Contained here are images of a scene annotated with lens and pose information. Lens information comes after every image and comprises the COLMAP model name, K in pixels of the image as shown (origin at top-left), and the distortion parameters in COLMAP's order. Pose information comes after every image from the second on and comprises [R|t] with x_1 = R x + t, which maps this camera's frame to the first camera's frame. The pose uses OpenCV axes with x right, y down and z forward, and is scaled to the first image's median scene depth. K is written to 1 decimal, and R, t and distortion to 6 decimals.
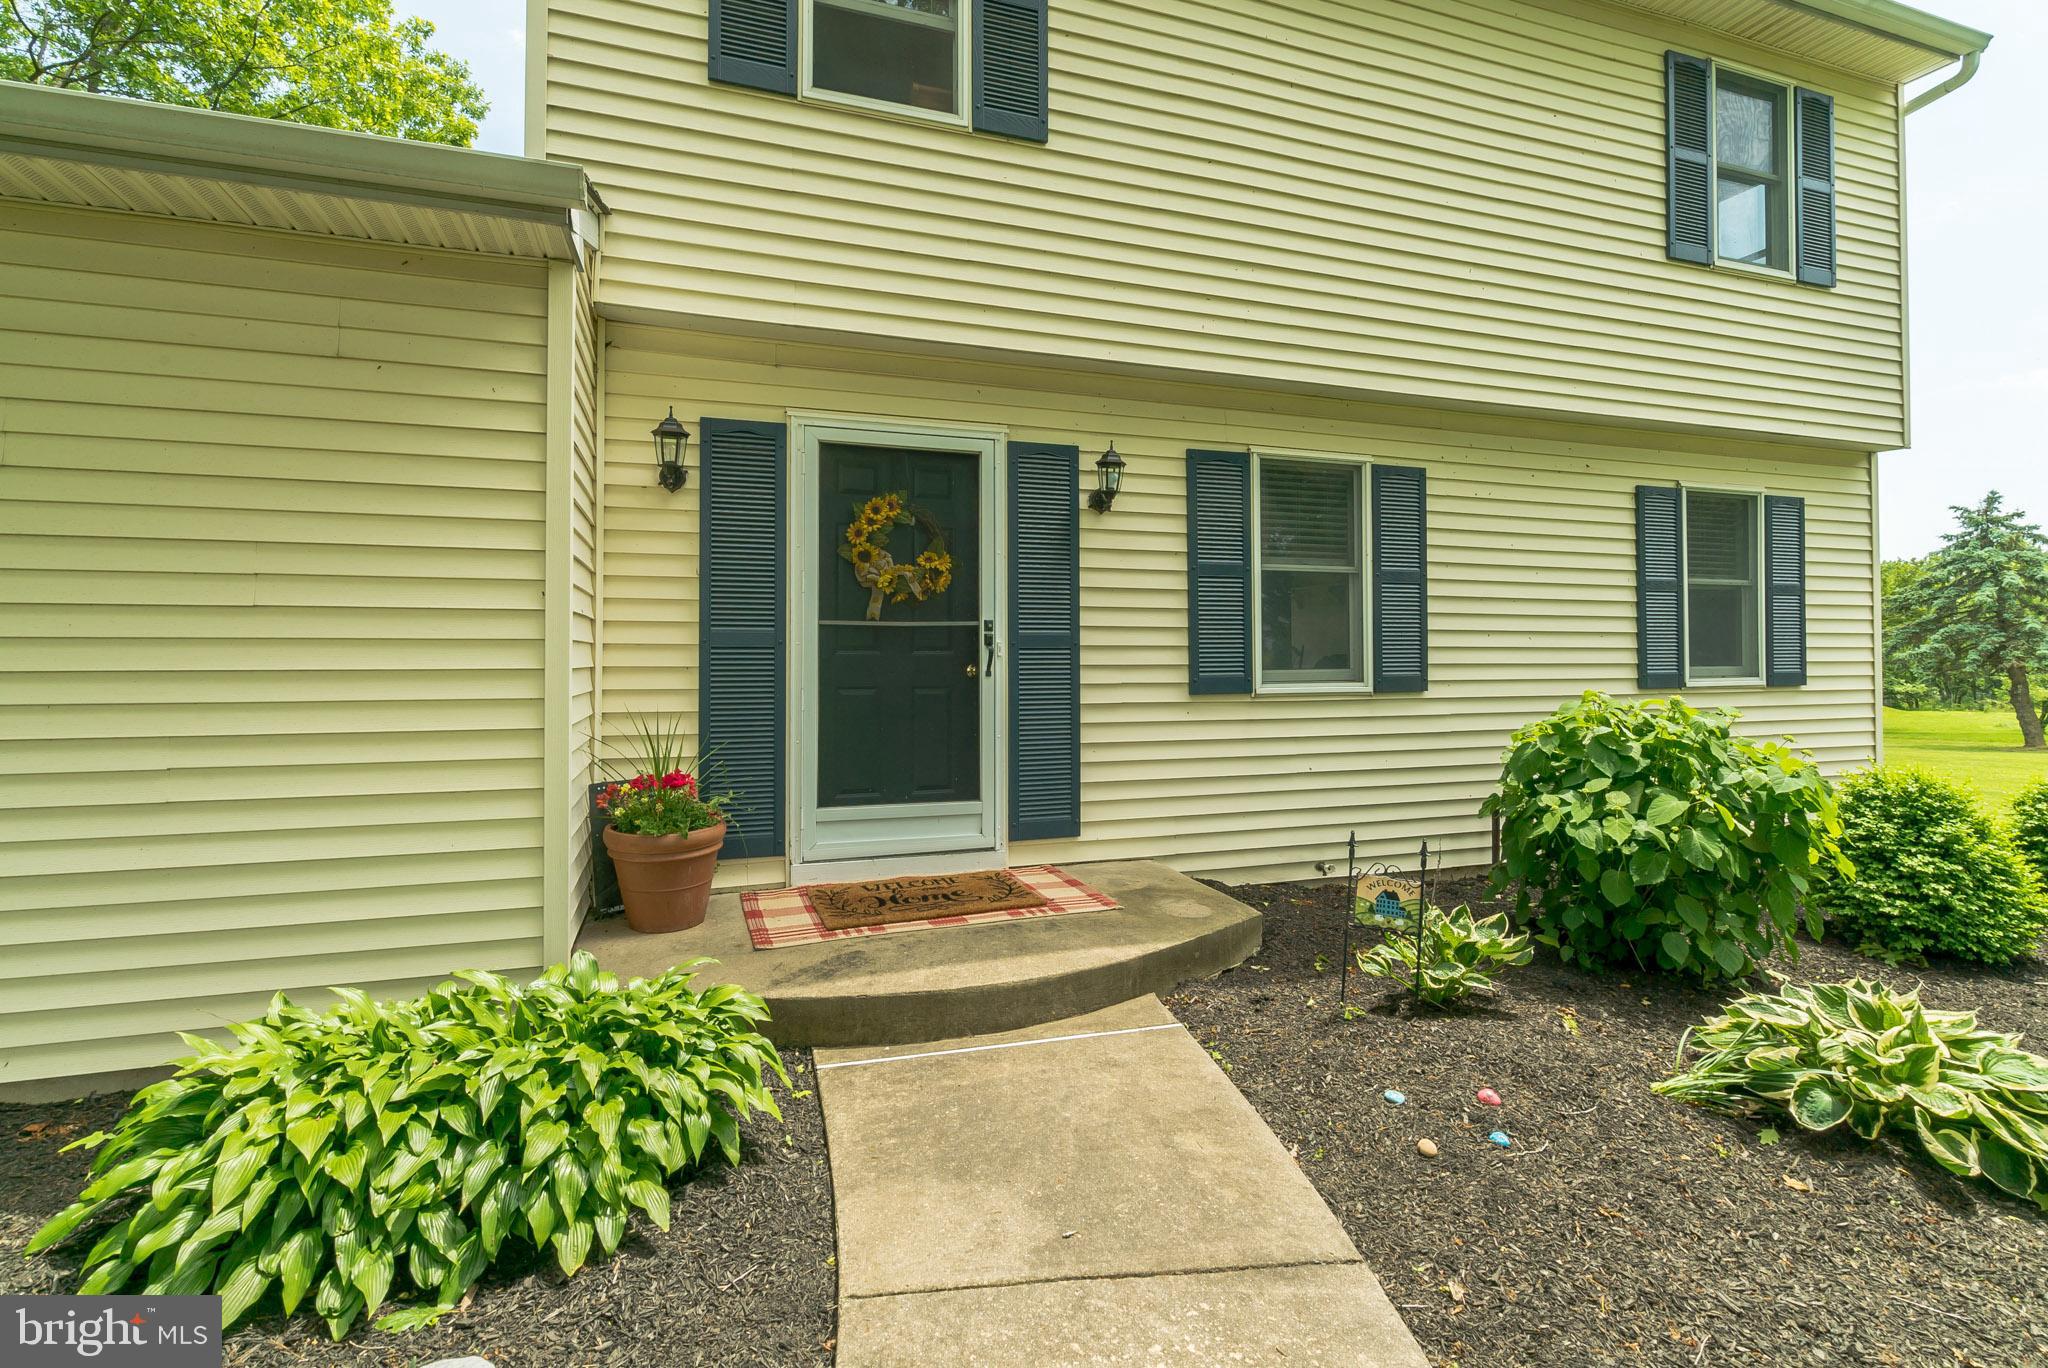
lens RADIAL K [[949.5, 0, 1024.0], [0, 949.5, 684.0], [0, 0, 1]] dist [-0.002661, -0.000007]
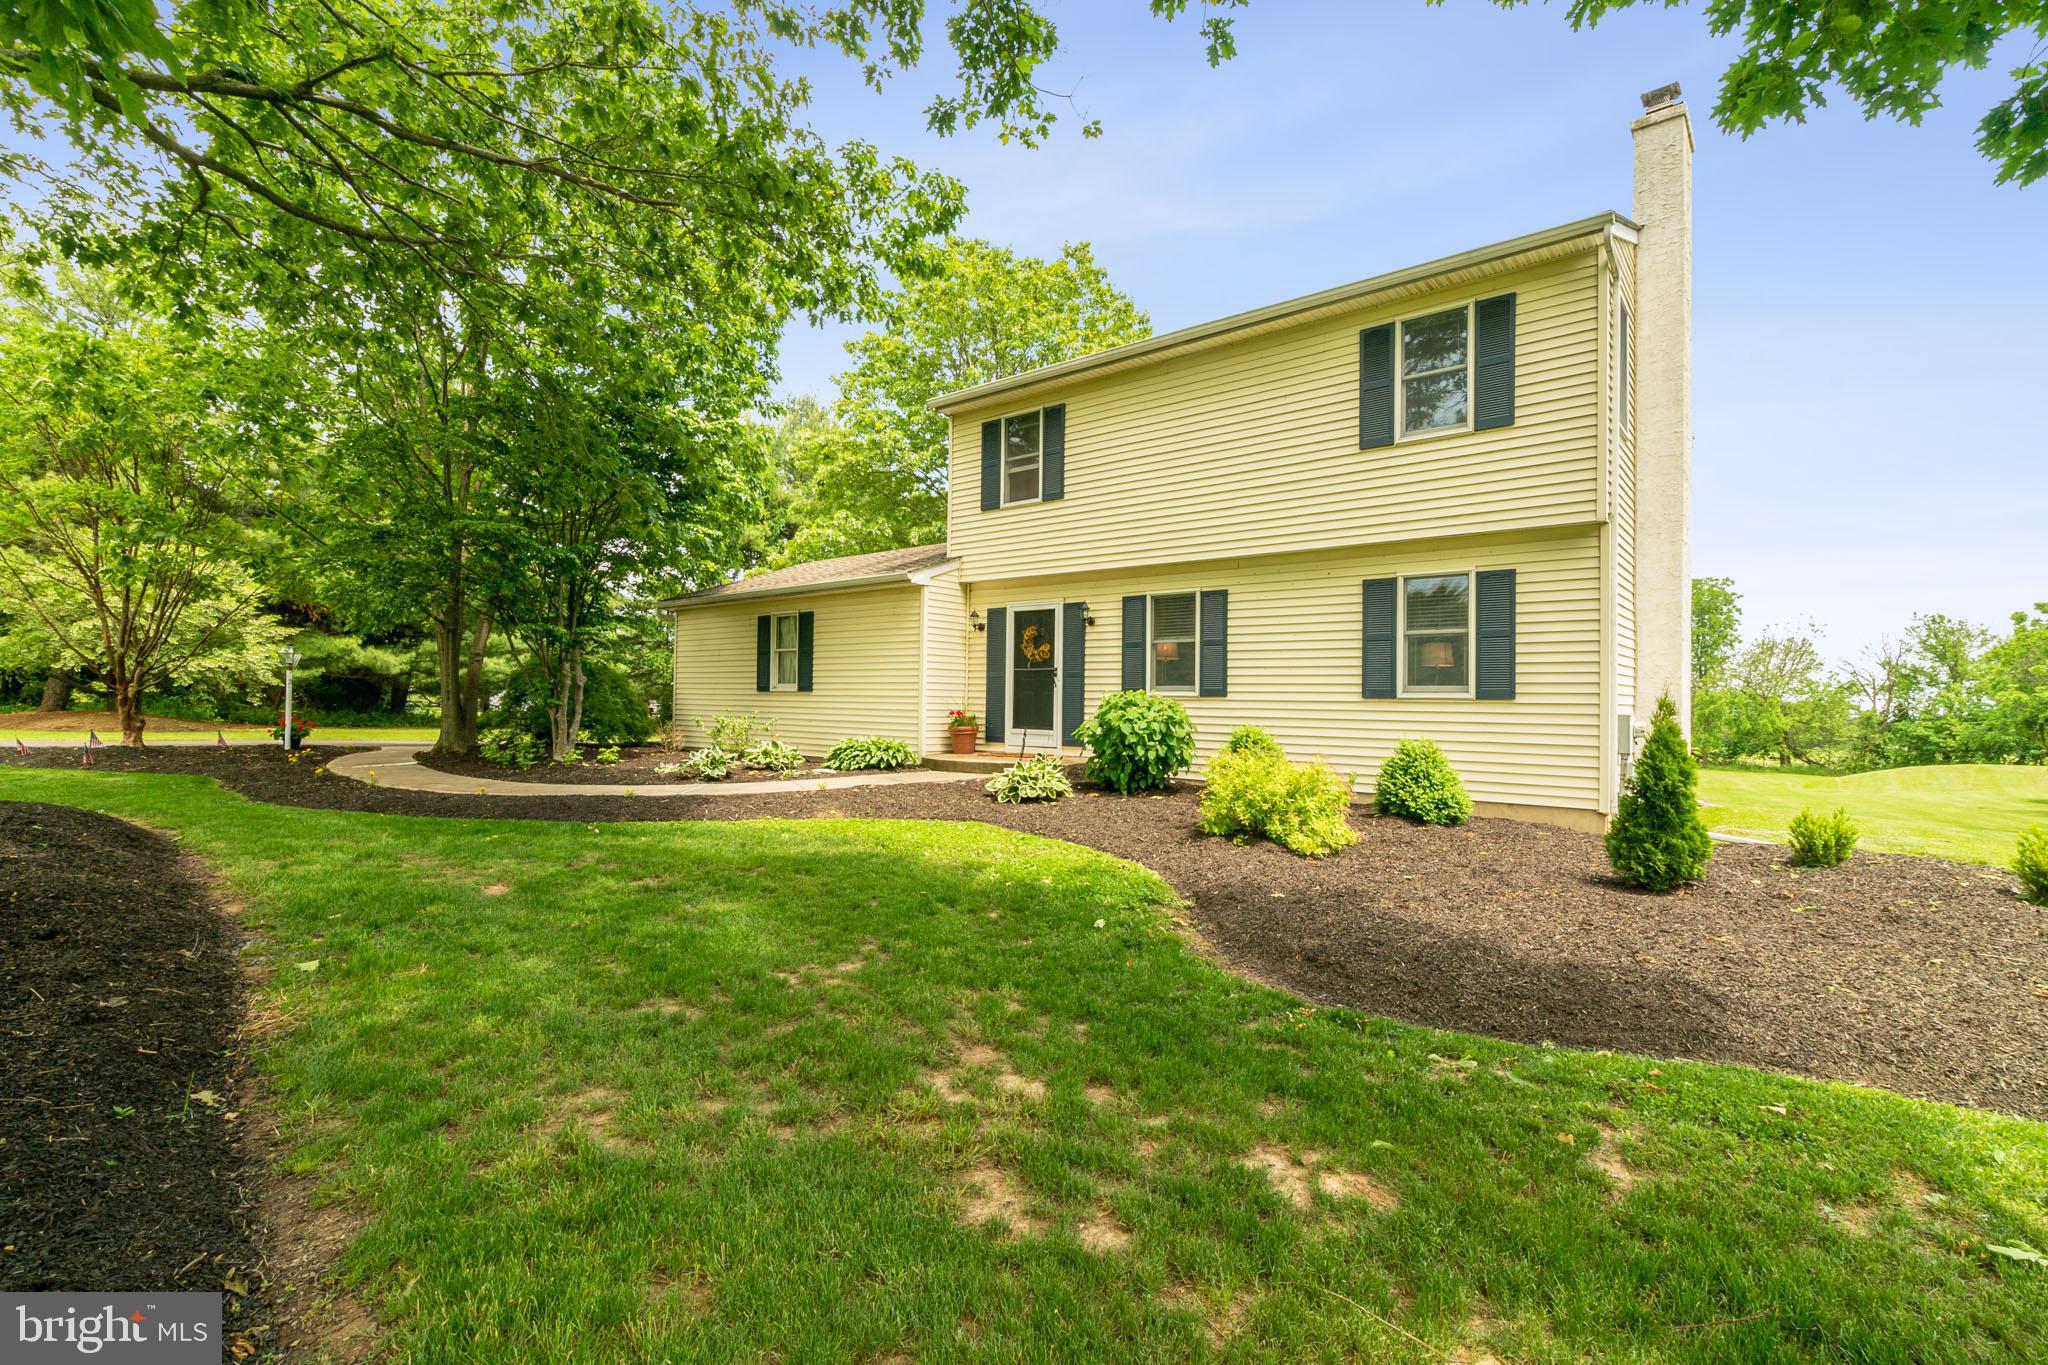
lens RADIAL K [[943.4, 0, 1017.2], [0, 943.4, 697.5], [0, 0, 1]] dist [0.001752, 0.000908]
pose [[0.507173, 0.020198, -0.861608, 2.258392], [-0.008615, 0.999794, 0.018366, -0.027373], [0.861801, -0.001892, 0.507242, -0.512938]]
